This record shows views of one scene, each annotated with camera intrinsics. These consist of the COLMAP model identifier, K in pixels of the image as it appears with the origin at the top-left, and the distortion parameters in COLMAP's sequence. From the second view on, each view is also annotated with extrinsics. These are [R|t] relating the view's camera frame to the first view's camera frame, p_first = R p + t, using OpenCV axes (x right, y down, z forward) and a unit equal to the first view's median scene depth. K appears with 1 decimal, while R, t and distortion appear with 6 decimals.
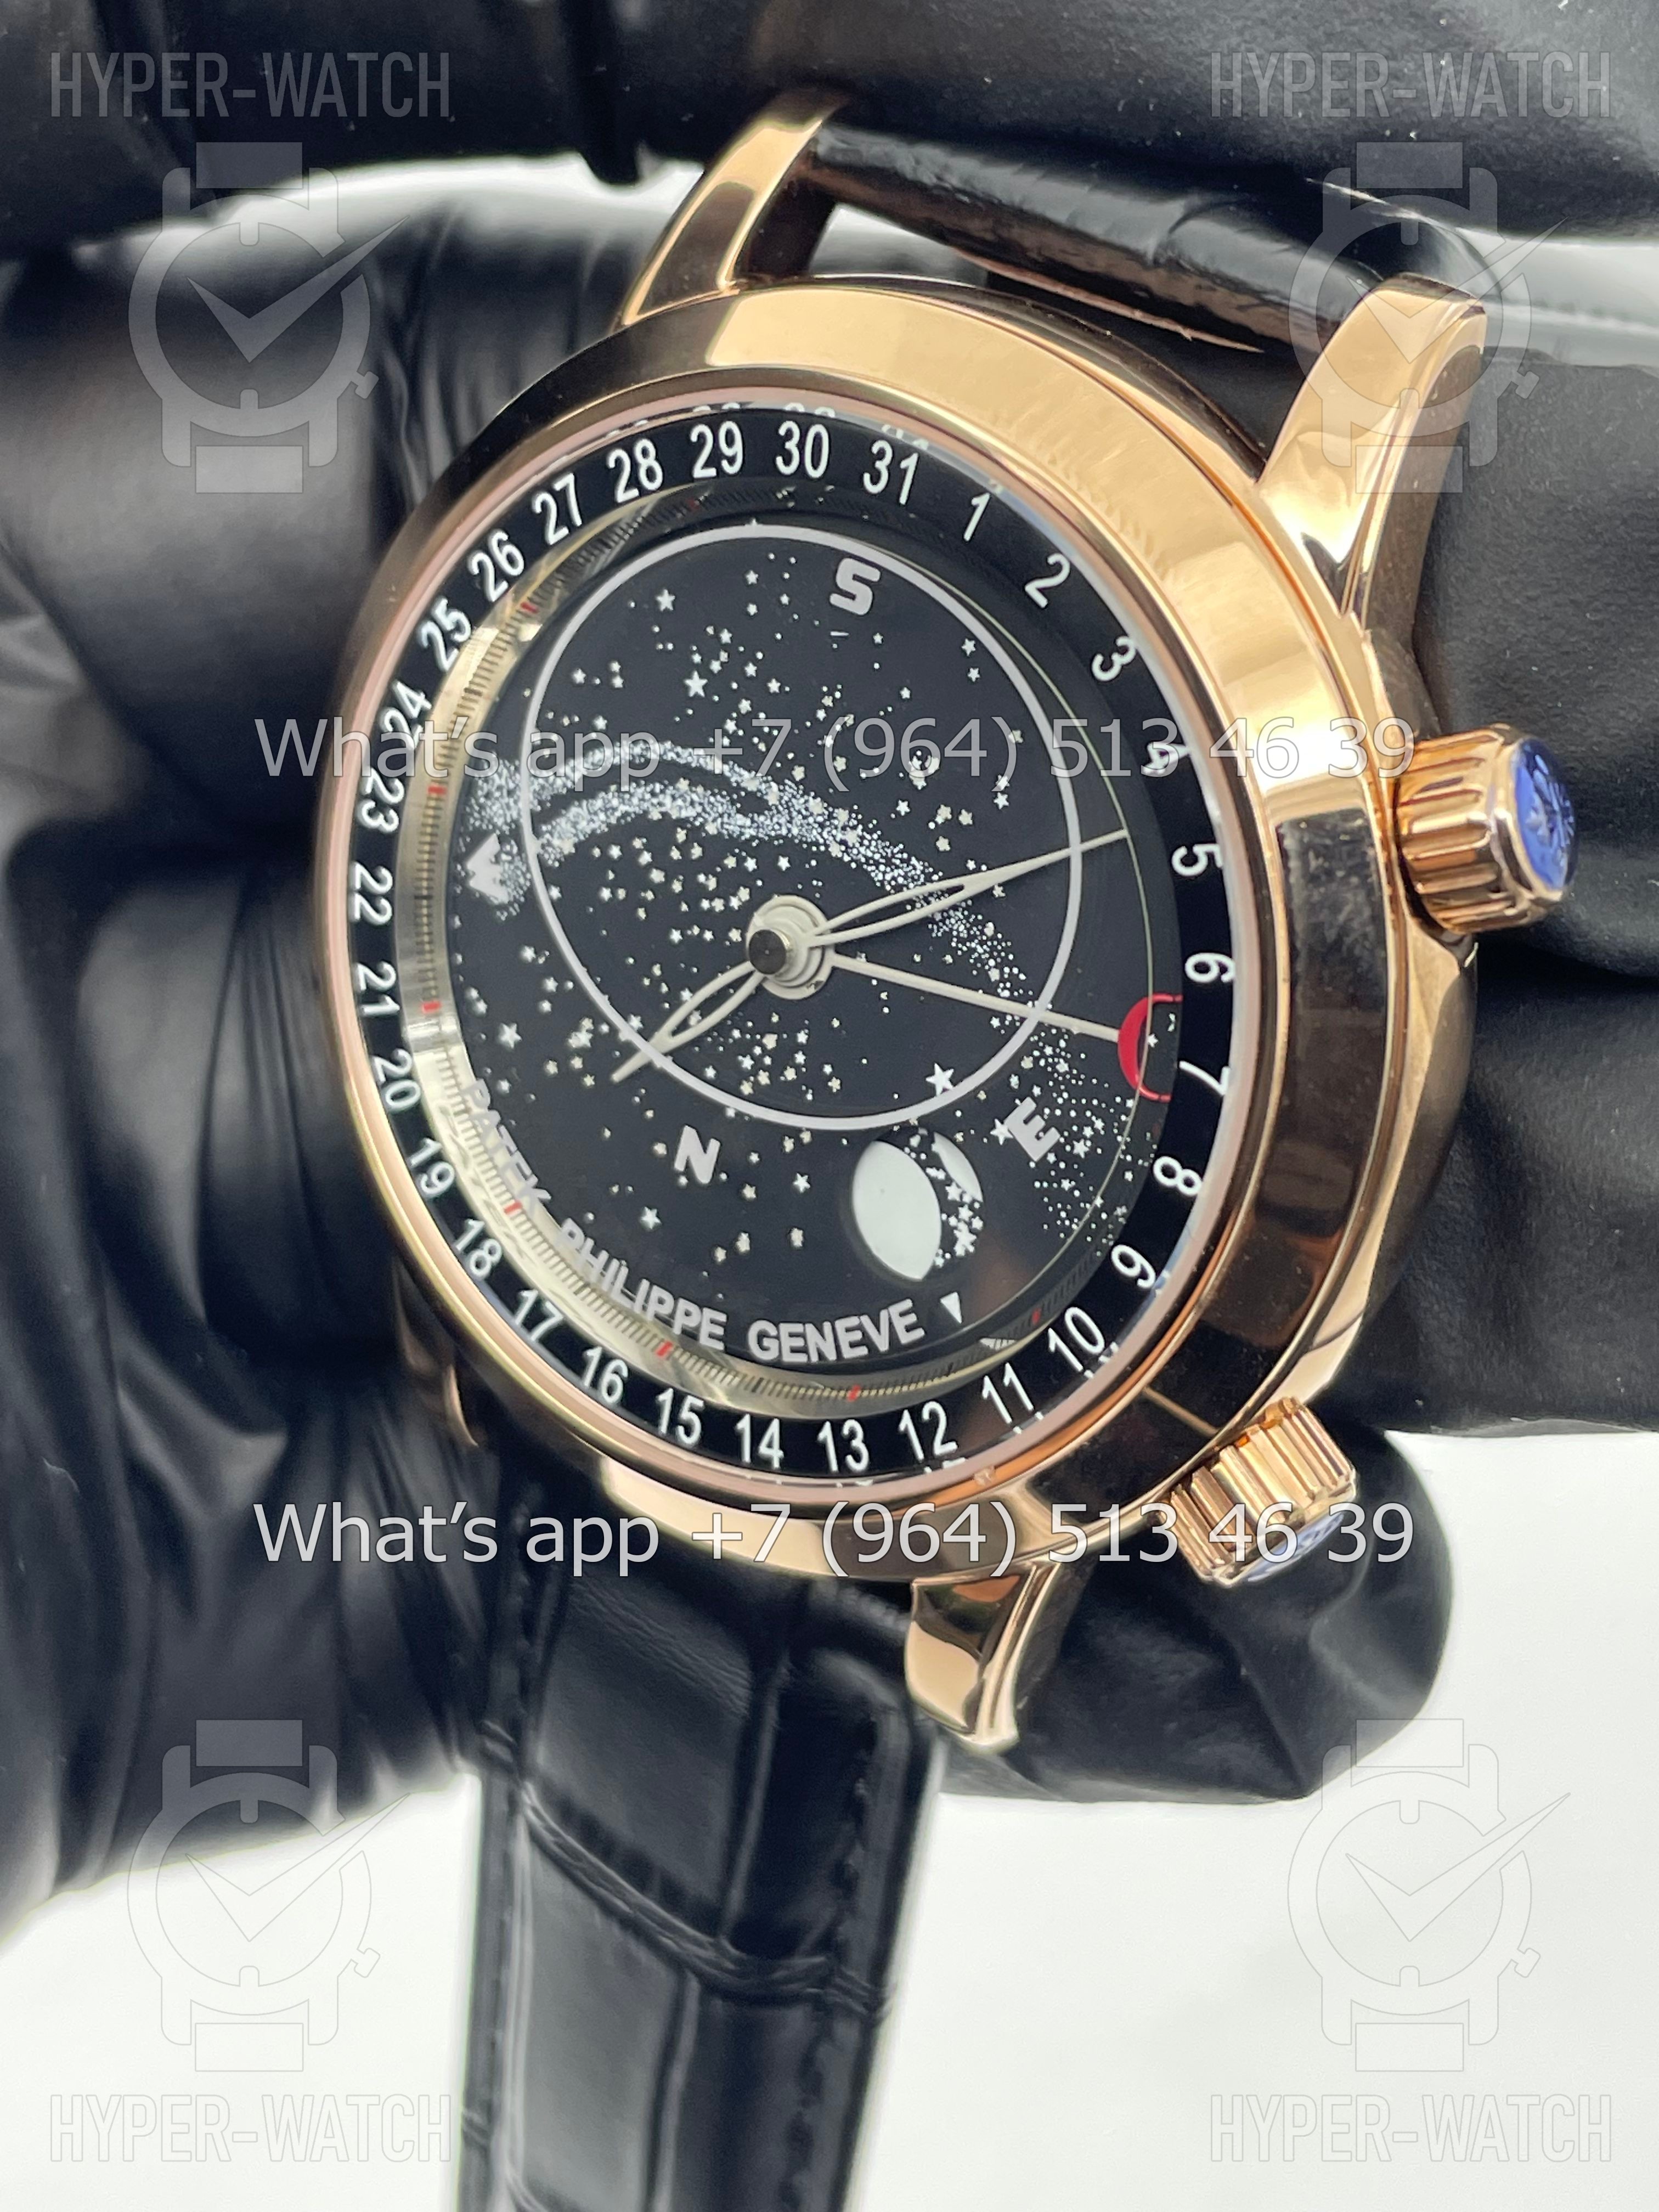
lens RADIAL K [[3417.4, 0, 831.0], [0, 3417.4, 939.3], [0, 0, 1]] dist [0.081468, -0.013954]
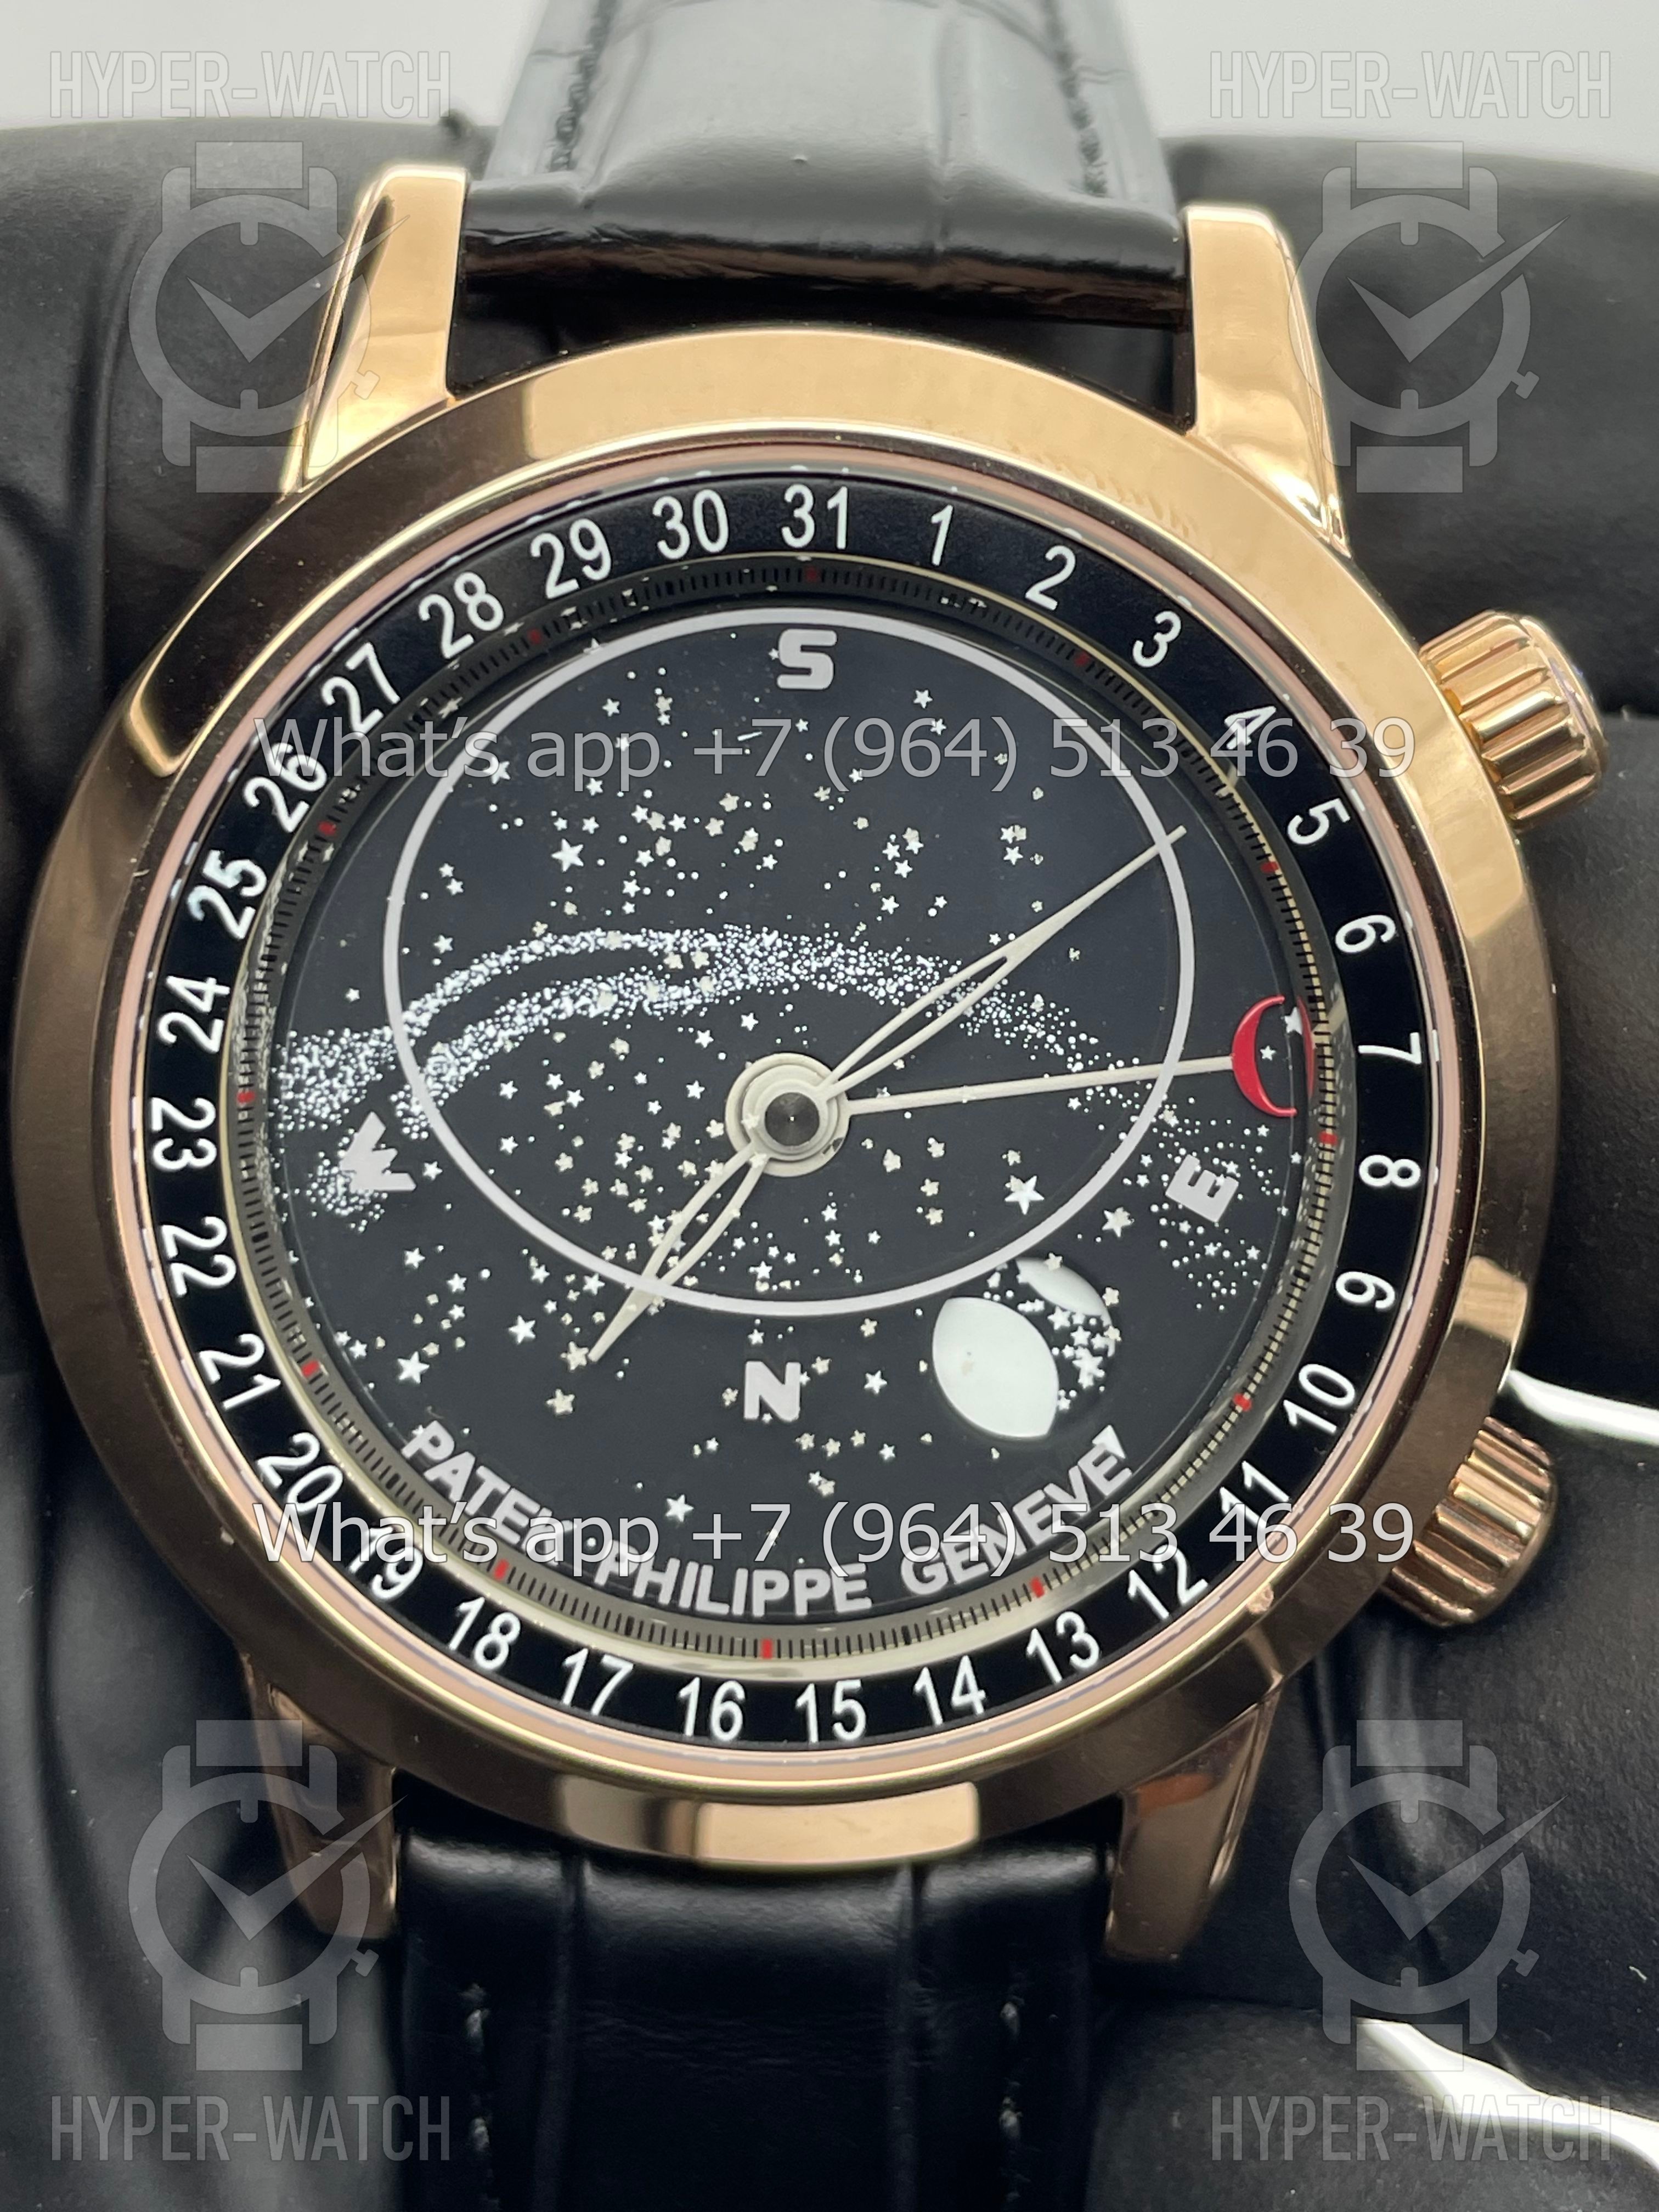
lens RADIAL K [[3417.4, 0, 831.0], [0, 3417.4, 939.3], [0, 0, 1]] dist [0.081468, -0.013954]
pose [[0.797344, -0.270595, 0.539464, -0.447976], [0.336925, 0.941175, -0.025892, -0.012990], [-0.500724, 0.202403, 0.841611, 0.284281]]
